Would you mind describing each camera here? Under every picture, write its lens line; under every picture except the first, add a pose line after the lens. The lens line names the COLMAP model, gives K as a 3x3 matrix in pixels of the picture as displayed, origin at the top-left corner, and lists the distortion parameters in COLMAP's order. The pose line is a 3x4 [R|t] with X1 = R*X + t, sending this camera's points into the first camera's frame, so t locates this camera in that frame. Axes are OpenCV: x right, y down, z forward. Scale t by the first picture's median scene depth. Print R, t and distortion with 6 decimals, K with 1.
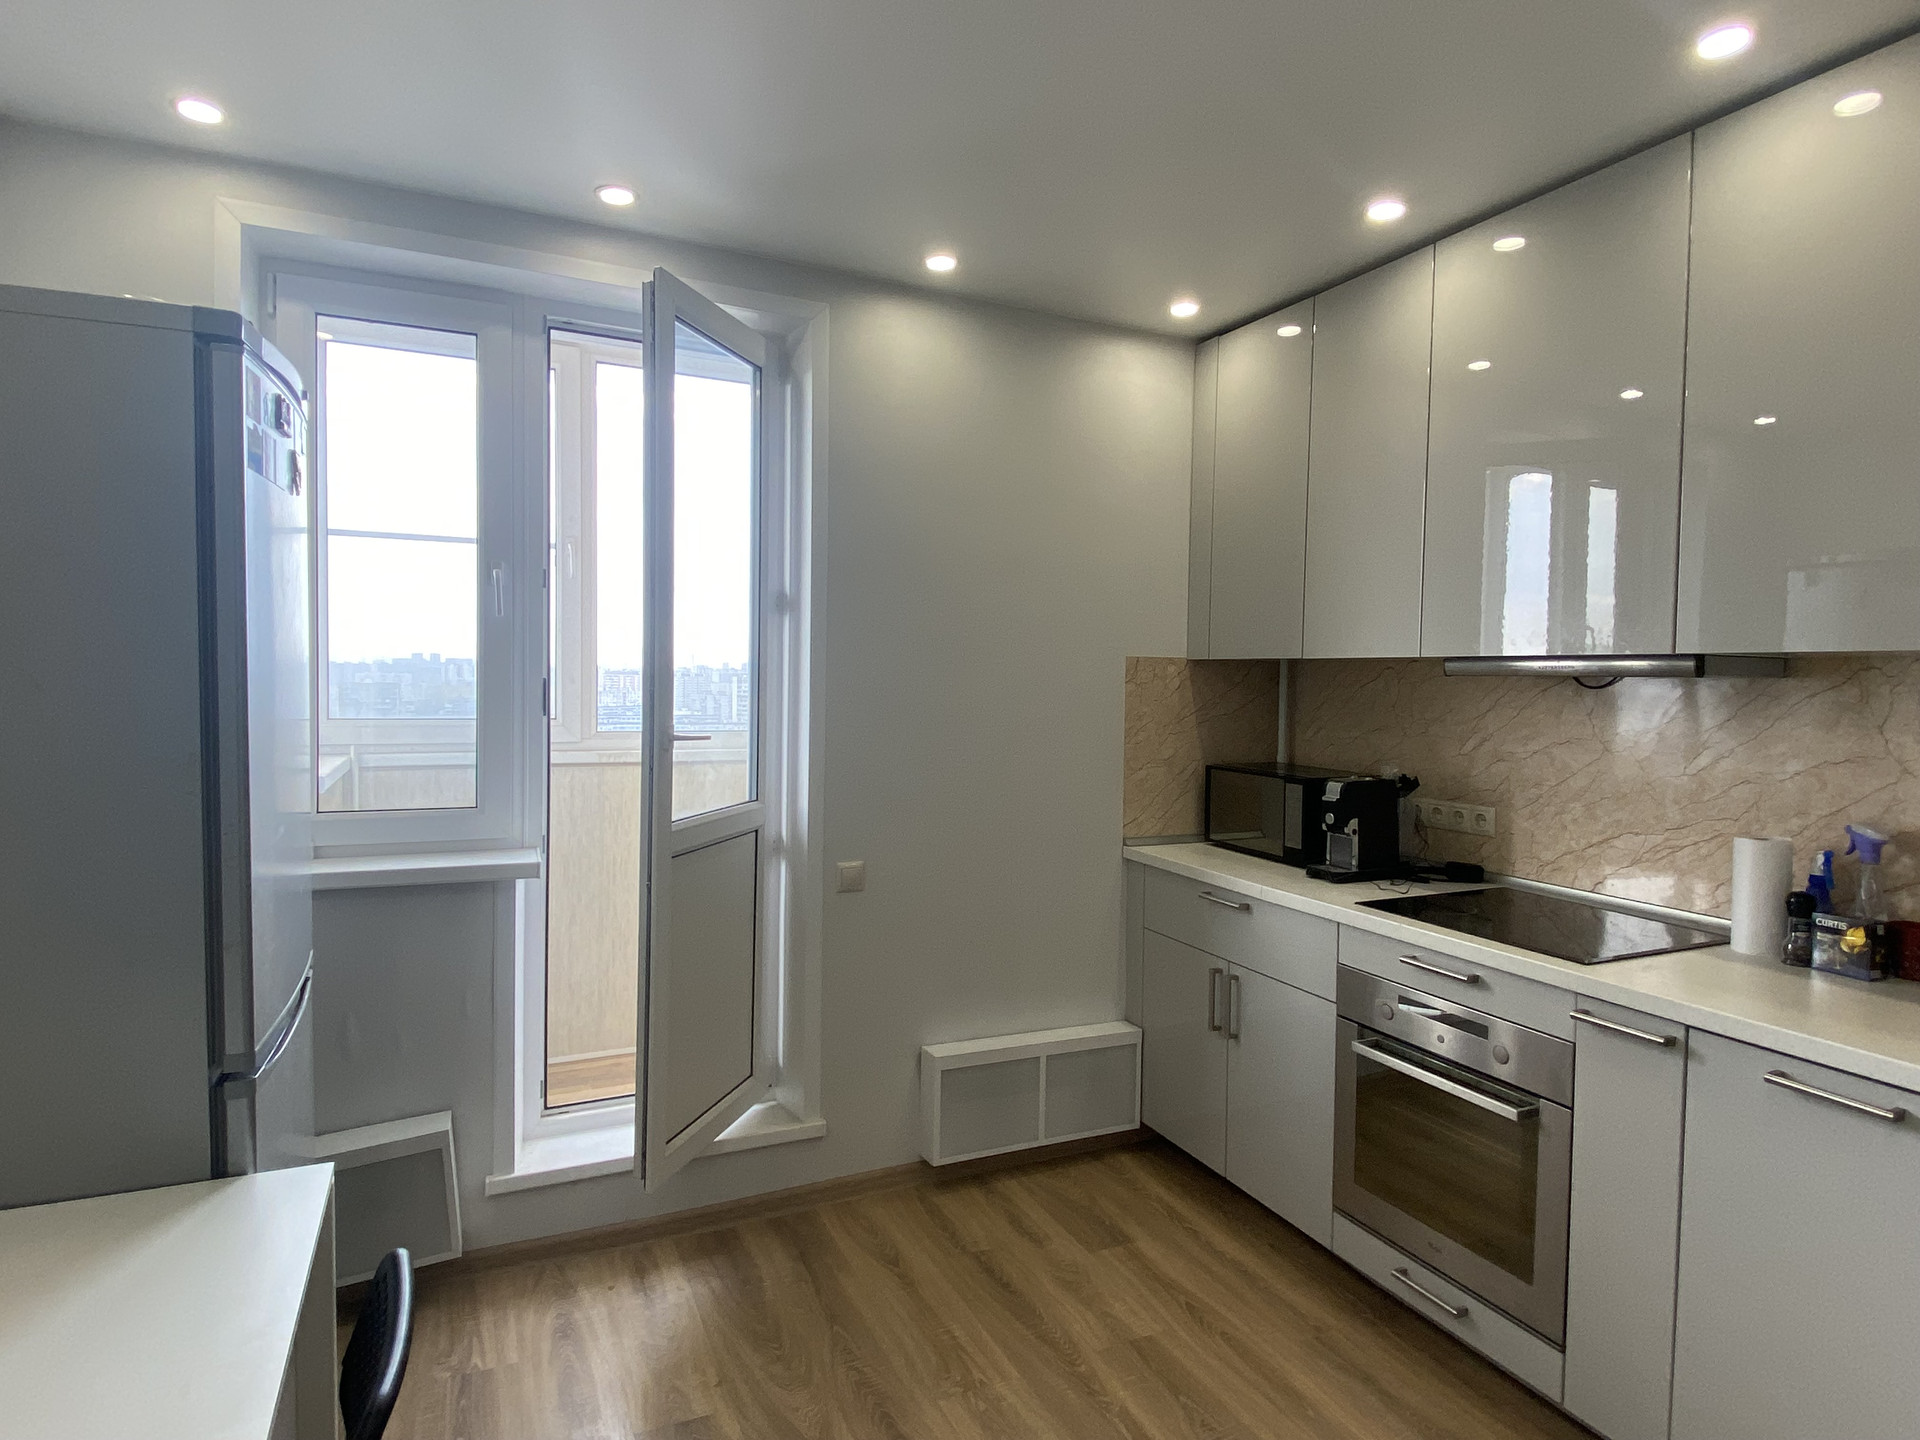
lens RADIAL K [[1082.1, 0, 960.0], [0, 1082.1, 720.0], [0, 0, 1]] dist [0.003693, 0.000343]
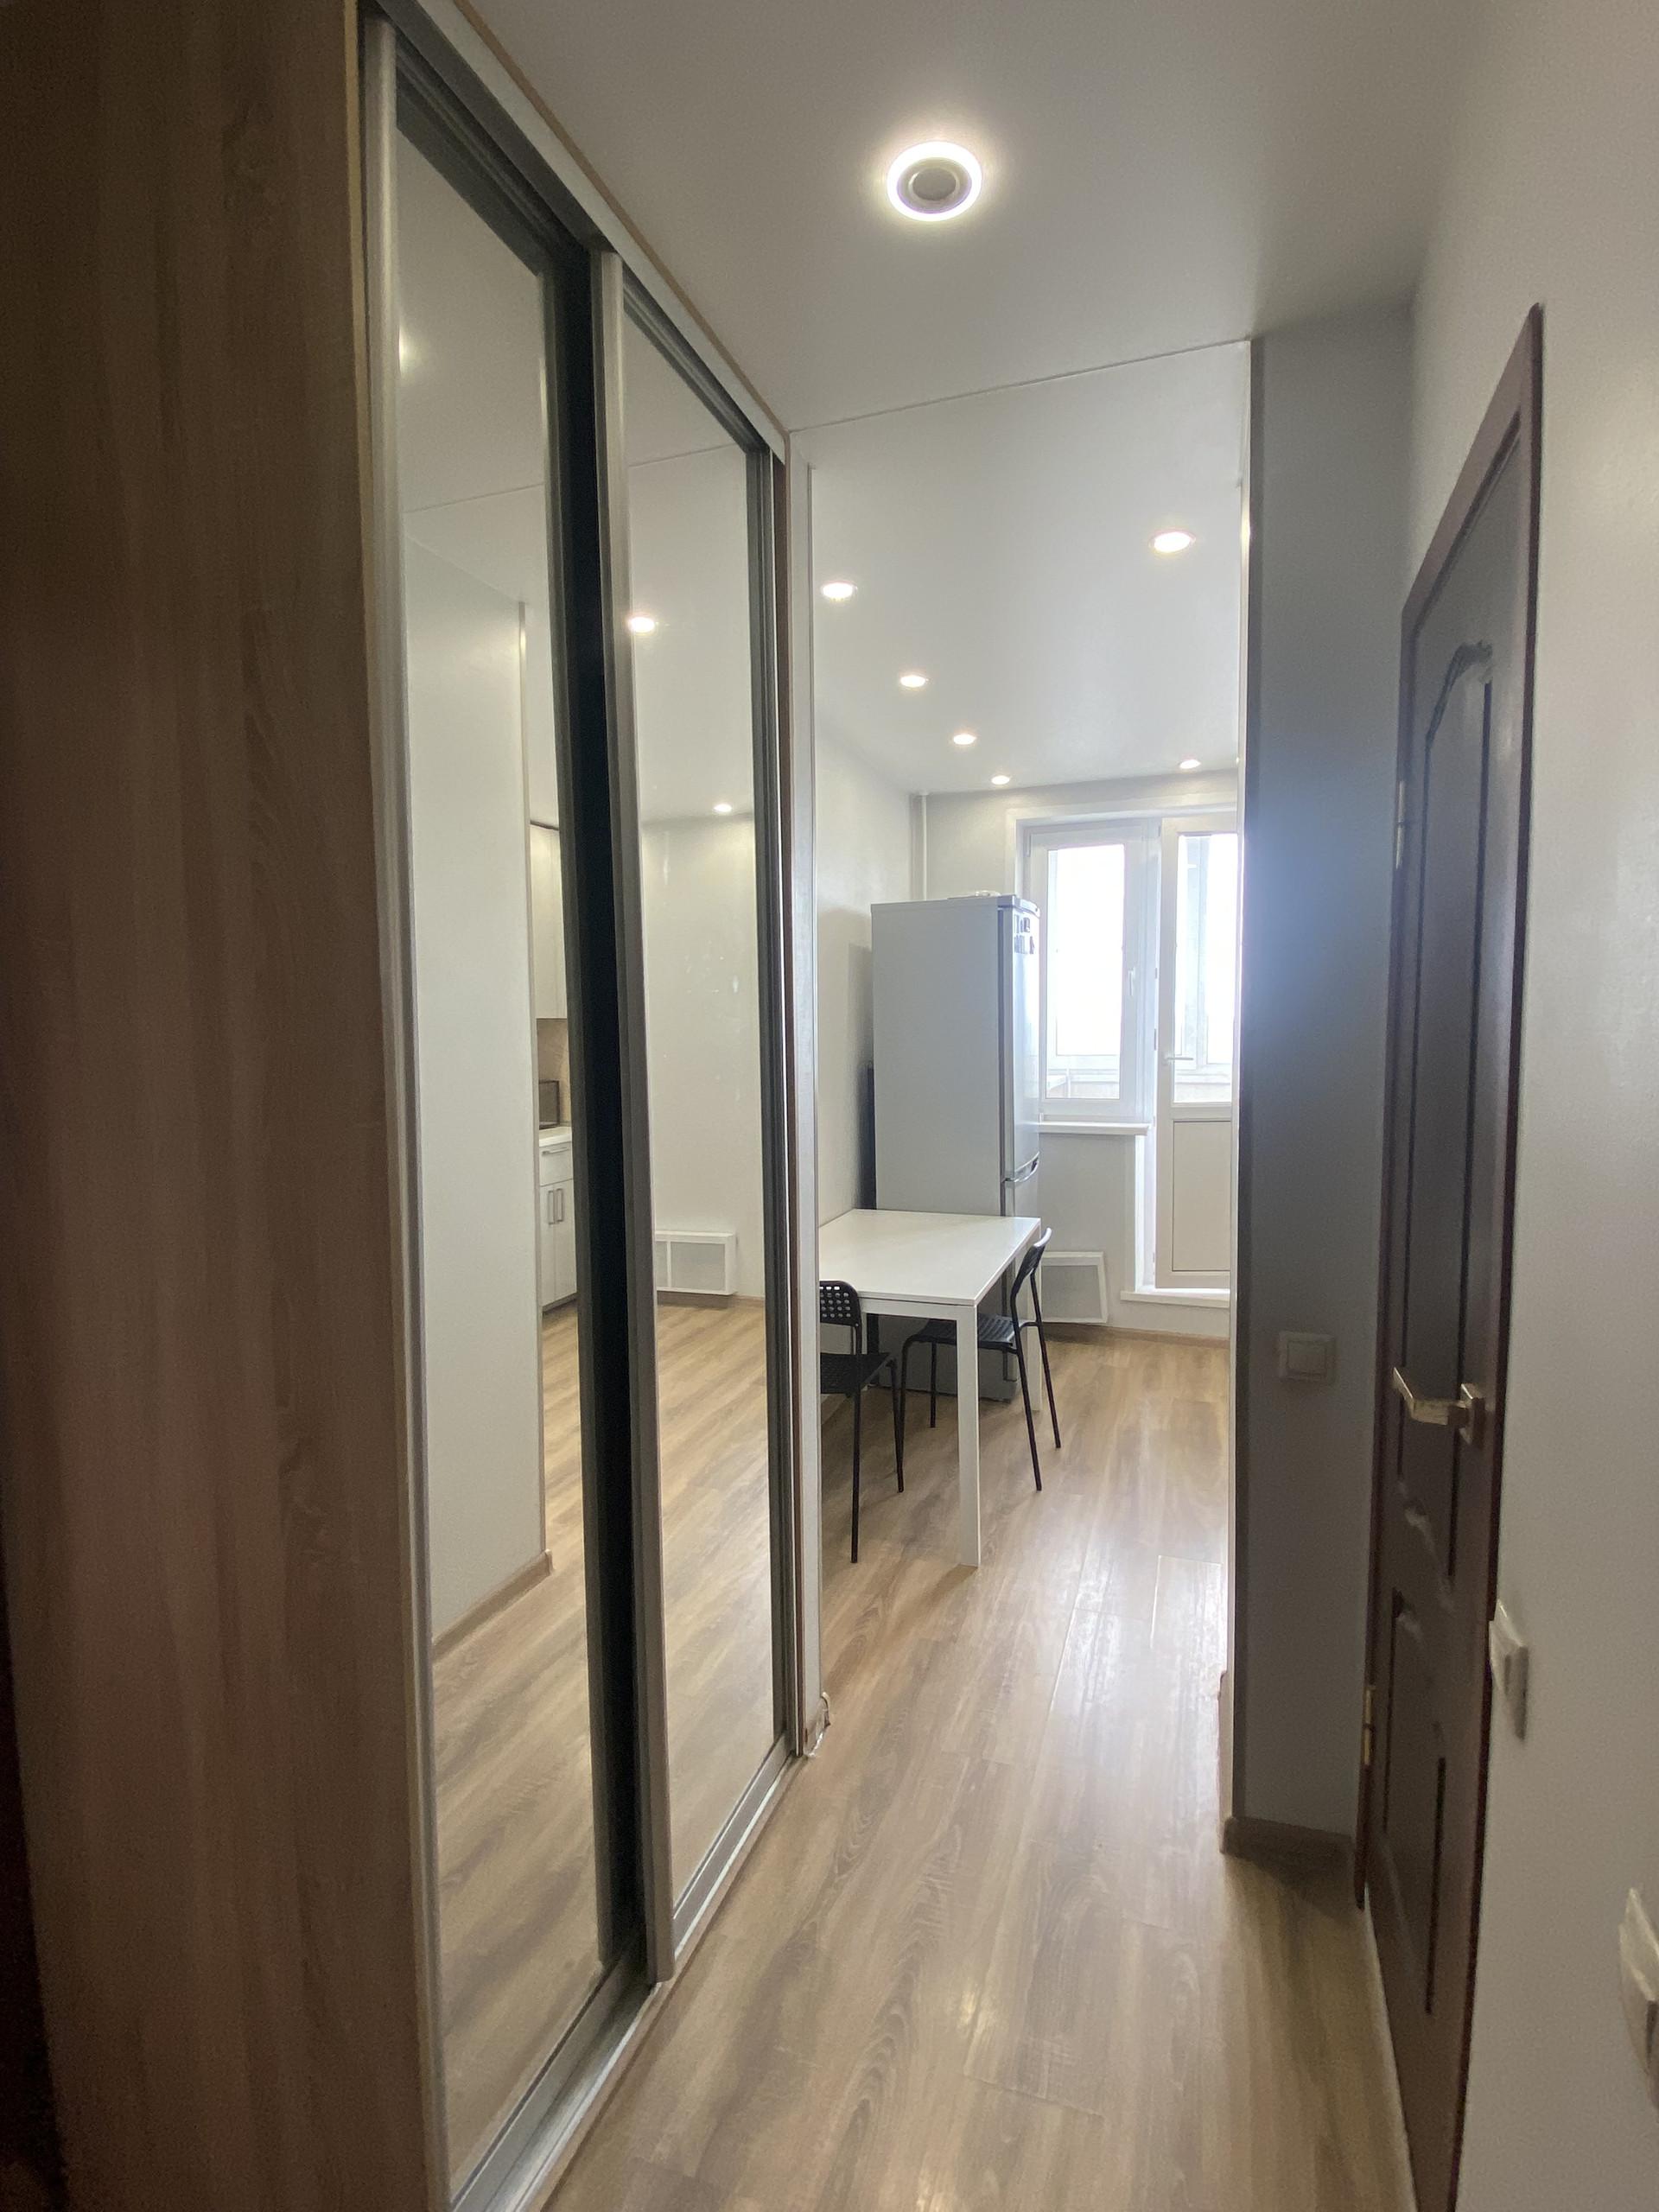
lens RADIAL K [[1047.0, 0, 829.5], [0, 1047.0, 1106.0], [0, 0, 1]] dist [0.049890, -0.042140]
pose [[0.717794, 0.024175, -0.695835, 0.412144], [0.007616, 0.999065, 0.042566, 0.006074], [0.696214, -0.035853, 0.716939, -0.588213]]
